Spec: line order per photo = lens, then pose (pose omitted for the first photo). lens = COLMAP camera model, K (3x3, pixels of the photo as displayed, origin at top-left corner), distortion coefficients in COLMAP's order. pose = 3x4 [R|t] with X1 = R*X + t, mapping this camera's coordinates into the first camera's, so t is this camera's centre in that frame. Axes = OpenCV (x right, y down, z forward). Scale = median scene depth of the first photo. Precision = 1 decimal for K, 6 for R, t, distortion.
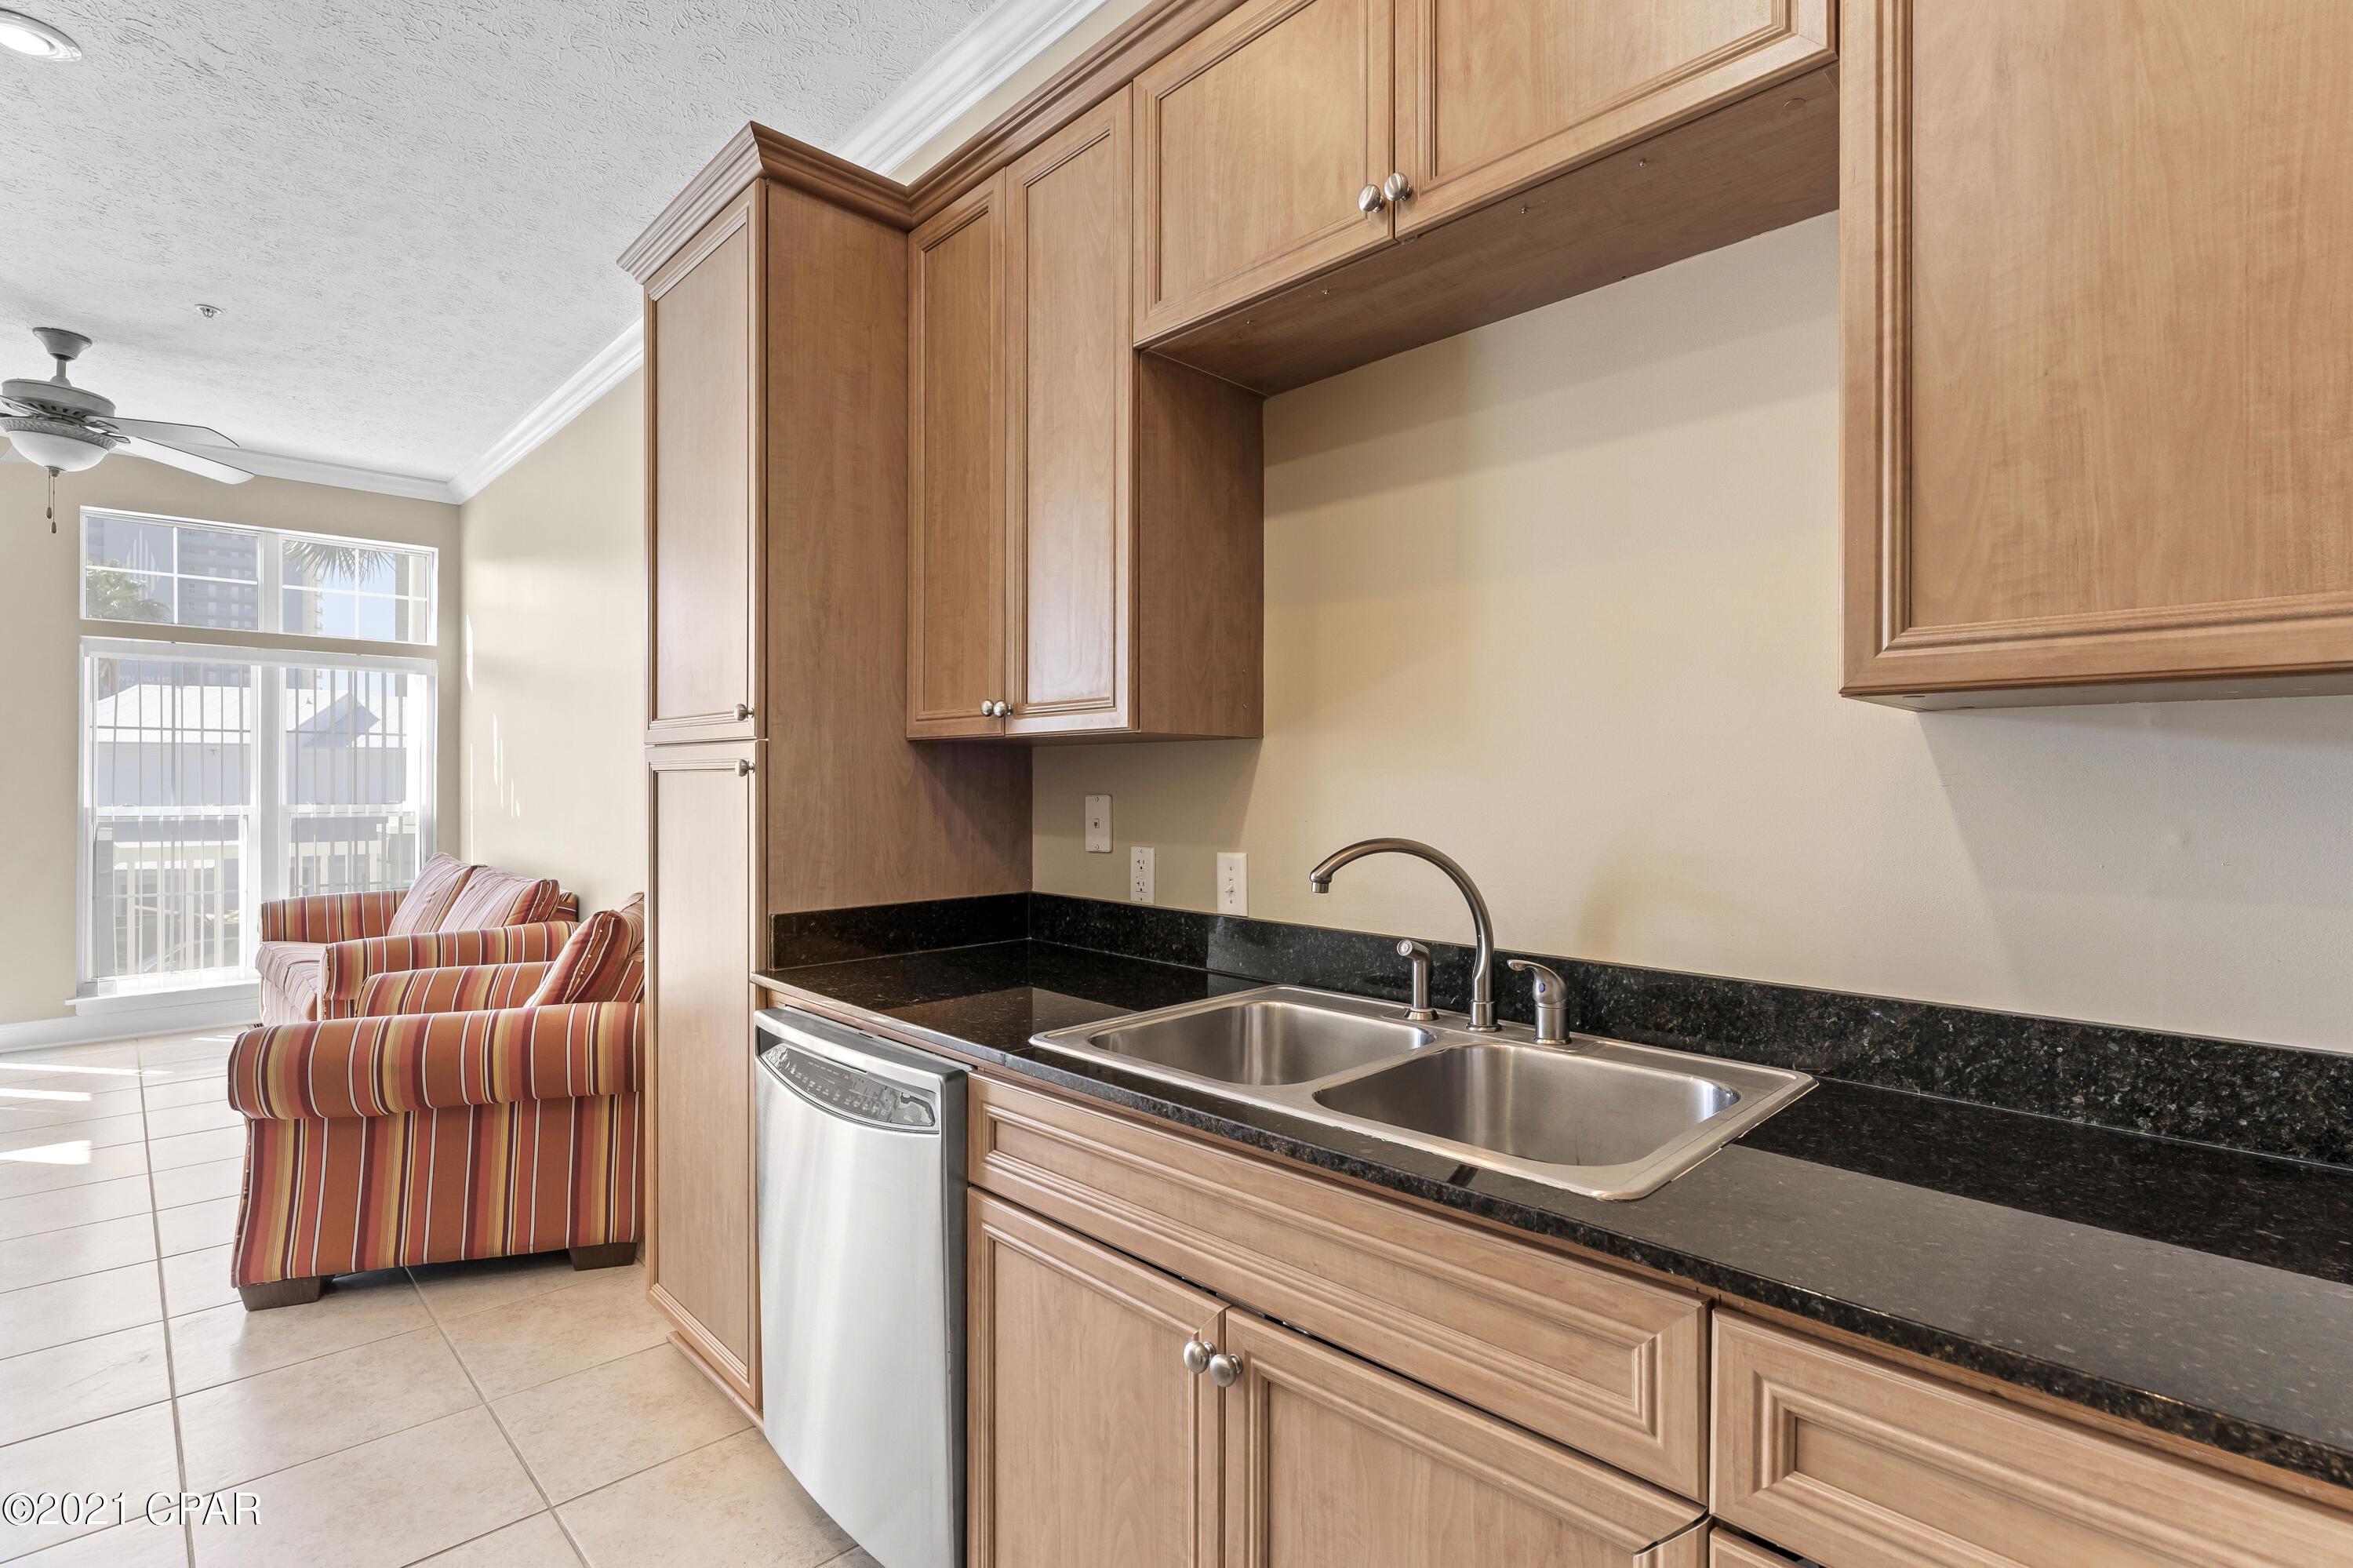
lens RADIAL K [[1101.7, 0, 1176.5], [0, 1101.7, 784.0], [0, 0, 1]] dist [-0.000898, 0.000673]
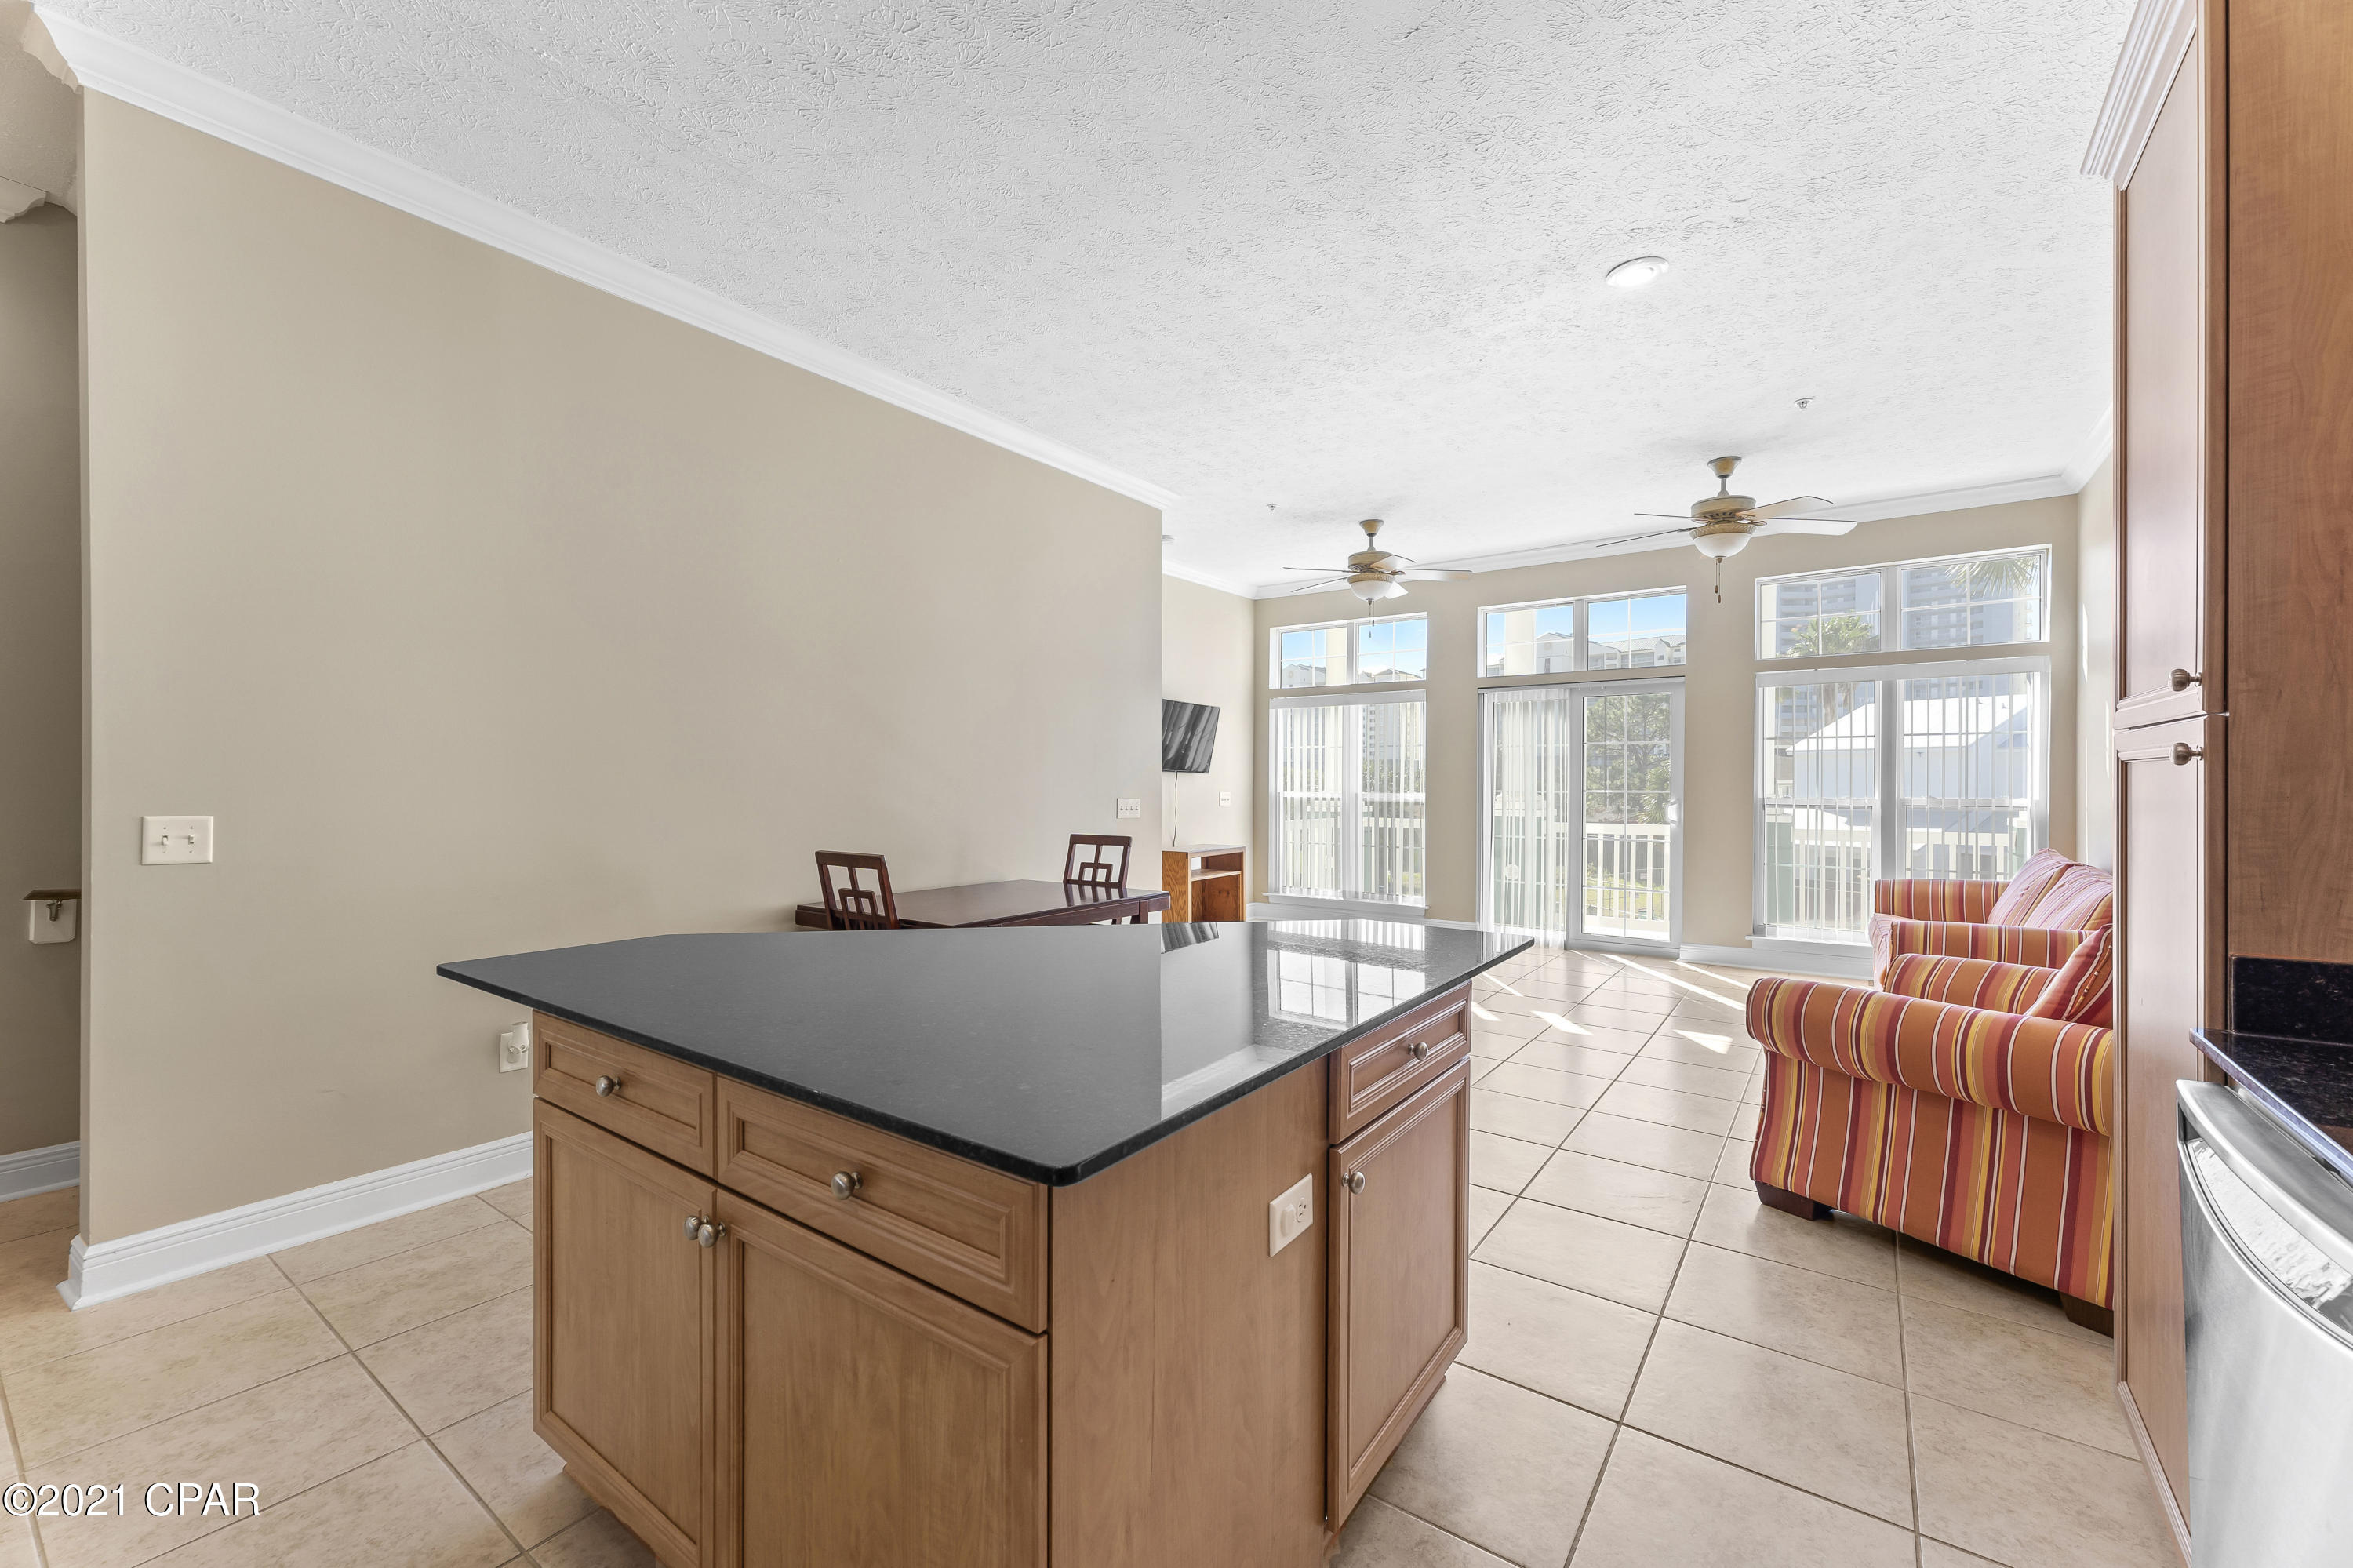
lens RADIAL K [[949.0, 0, 1176.5], [0, 949.0, 784.0], [0, 0, 1]] dist [0.001052, -0.000144]
pose [[0.175355, 0.001529, -0.984504, 0.086497], [0.001037, 0.999998, 0.001738, 0.002874], [0.984505, -0.001326, 0.175353, 0.146819]]
